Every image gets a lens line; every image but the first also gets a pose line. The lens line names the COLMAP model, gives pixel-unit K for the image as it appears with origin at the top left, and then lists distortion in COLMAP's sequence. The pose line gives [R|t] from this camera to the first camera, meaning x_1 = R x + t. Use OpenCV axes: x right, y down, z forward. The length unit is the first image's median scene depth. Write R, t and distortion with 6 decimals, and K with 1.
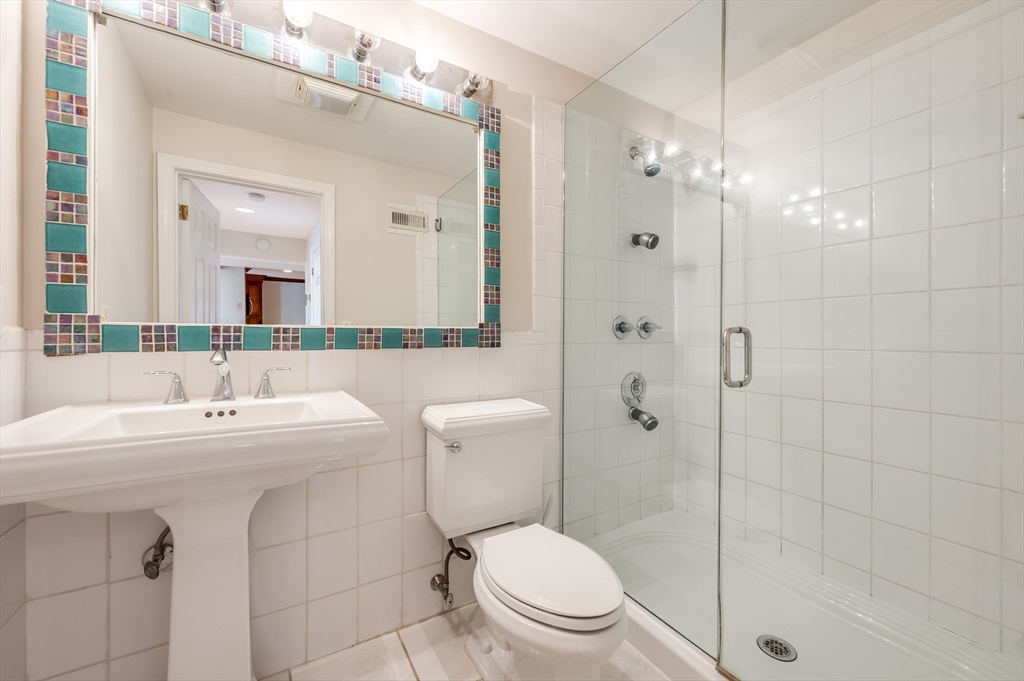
lens RADIAL K [[411.0, 0, 510.4], [0, 411.0, 335.8], [0, 0, 1]] dist [-0.005426, 0.000555]
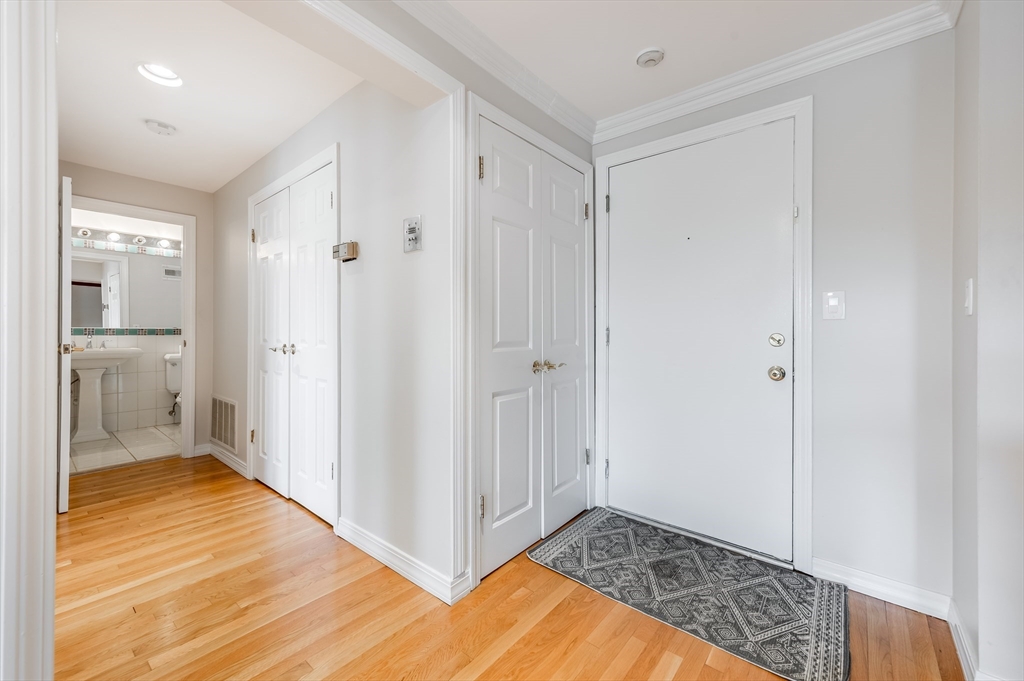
lens RADIAL K [[411.0, 0, 510.8], [0, 411.0, 335.2], [0, 0, 1]] dist [-0.005426, 0.000555]
pose [[0.942312, -0.010314, 0.334577, 1.224884], [0.010682, 0.999943, 0.000742, 0.059077], [-0.334566, 0.002875, 0.942368, -2.798922]]
